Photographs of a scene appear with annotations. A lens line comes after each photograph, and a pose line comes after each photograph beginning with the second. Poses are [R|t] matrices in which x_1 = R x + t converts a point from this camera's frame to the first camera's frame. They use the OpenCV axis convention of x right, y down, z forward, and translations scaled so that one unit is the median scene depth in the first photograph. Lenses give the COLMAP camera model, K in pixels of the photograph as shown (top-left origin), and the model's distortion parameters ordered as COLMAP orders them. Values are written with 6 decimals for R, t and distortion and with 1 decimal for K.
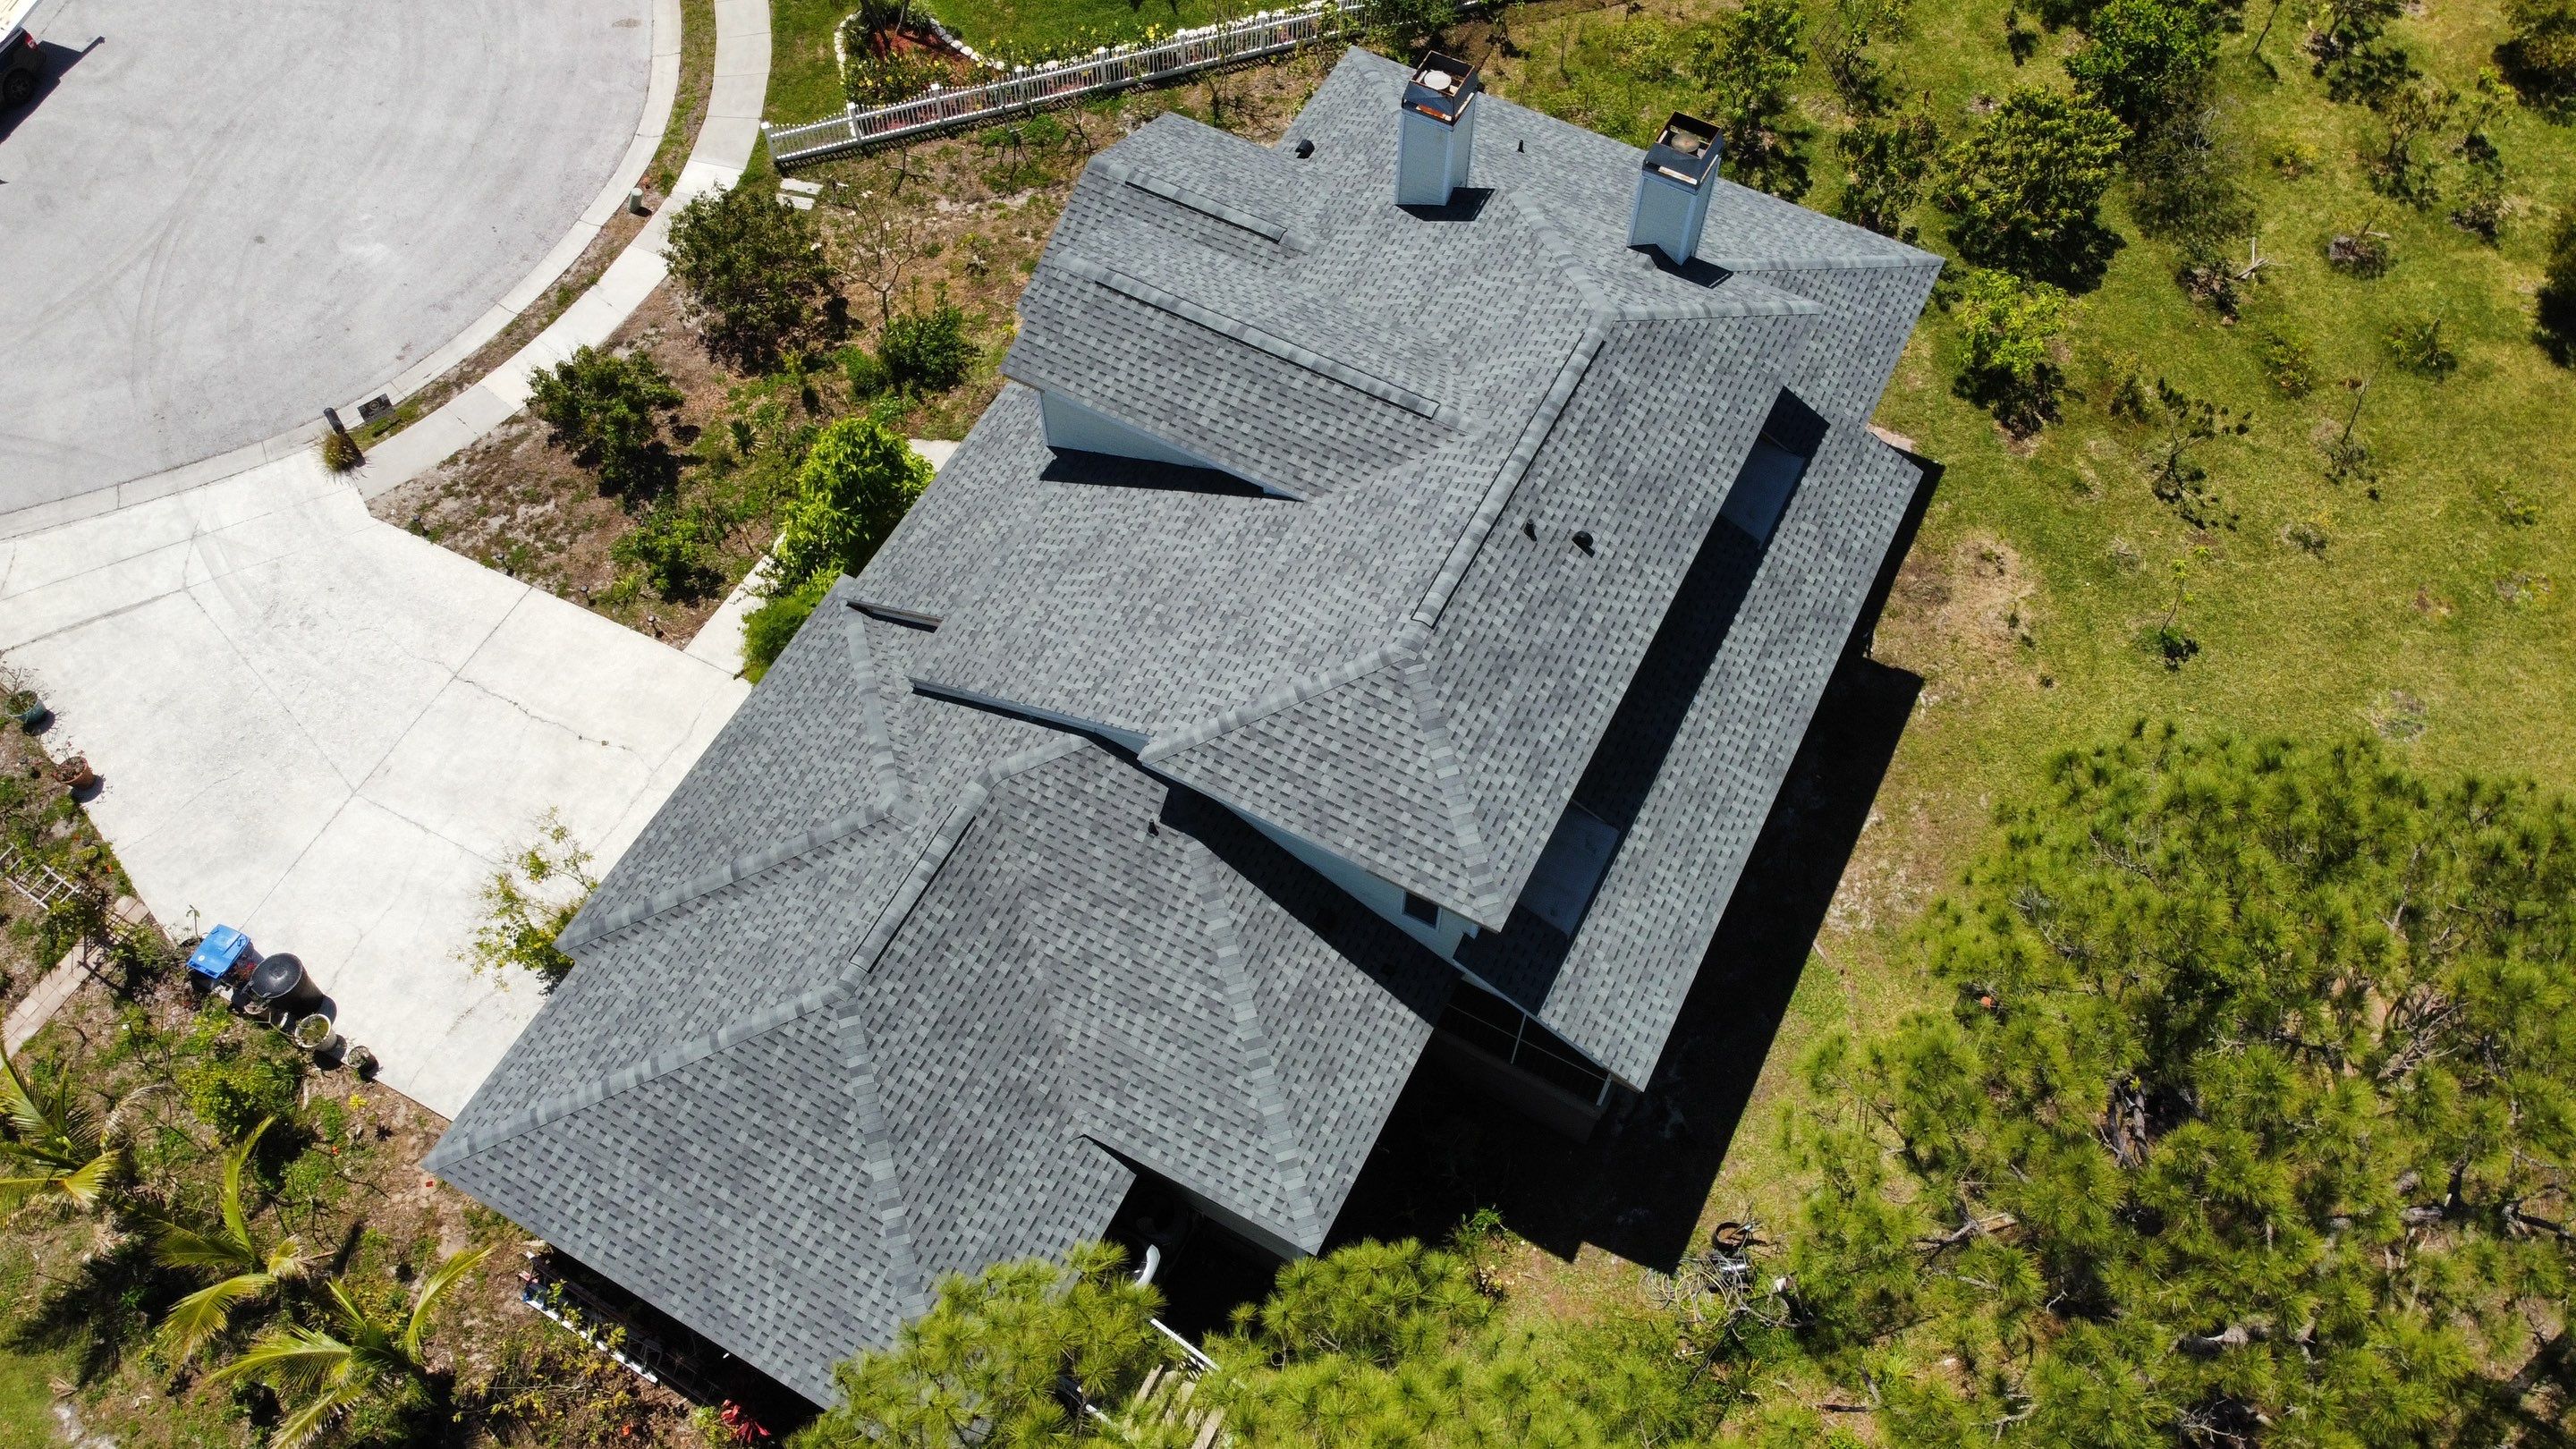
lens RADIAL K [[1939.5, 0, 1257.9], [0, 1939.5, 715.5], [0, 0, 1]] dist [0.002469, -0.008116]
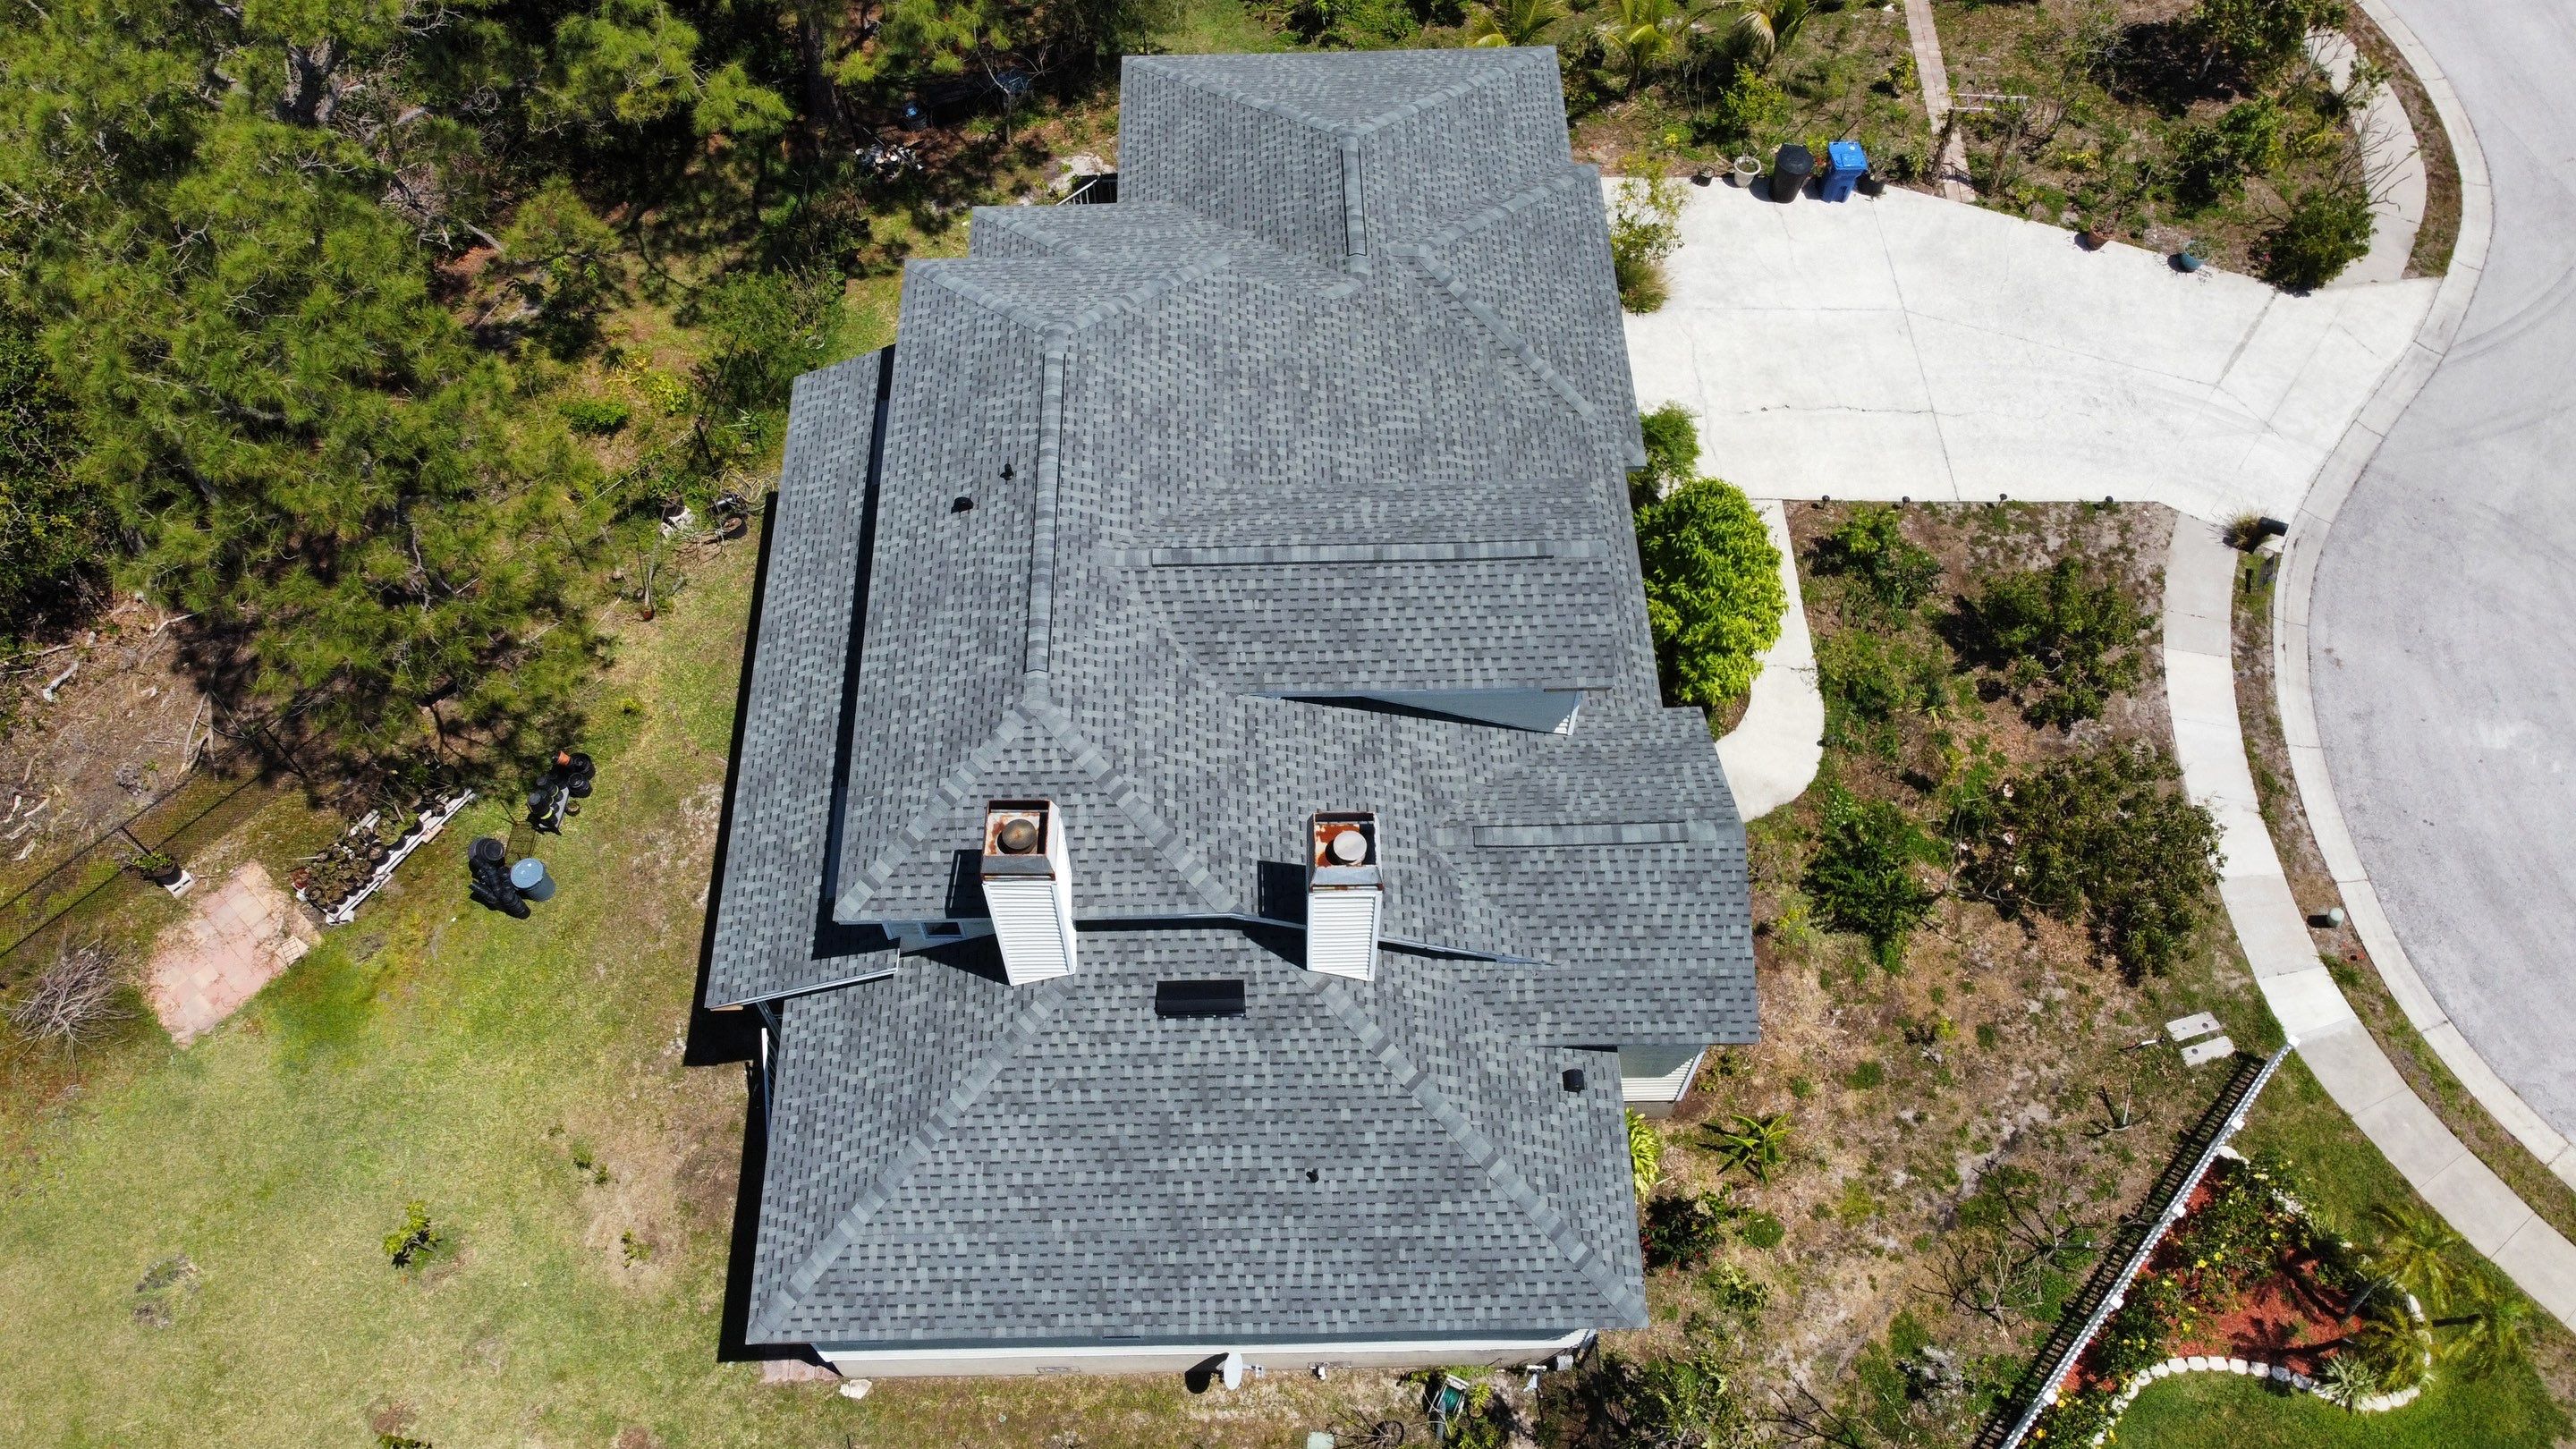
lens RADIAL K [[1939.5, 0, 1257.4], [0, 1939.5, 703.7], [0, 0, 1]] dist [0.002469, -0.008116]
pose [[-0.871121, 0.427744, -0.241214, 0.264062], [-0.410518, -0.364760, 0.835718, -0.861922], [0.269488, 0.827034, 0.493347, 0.496680]]
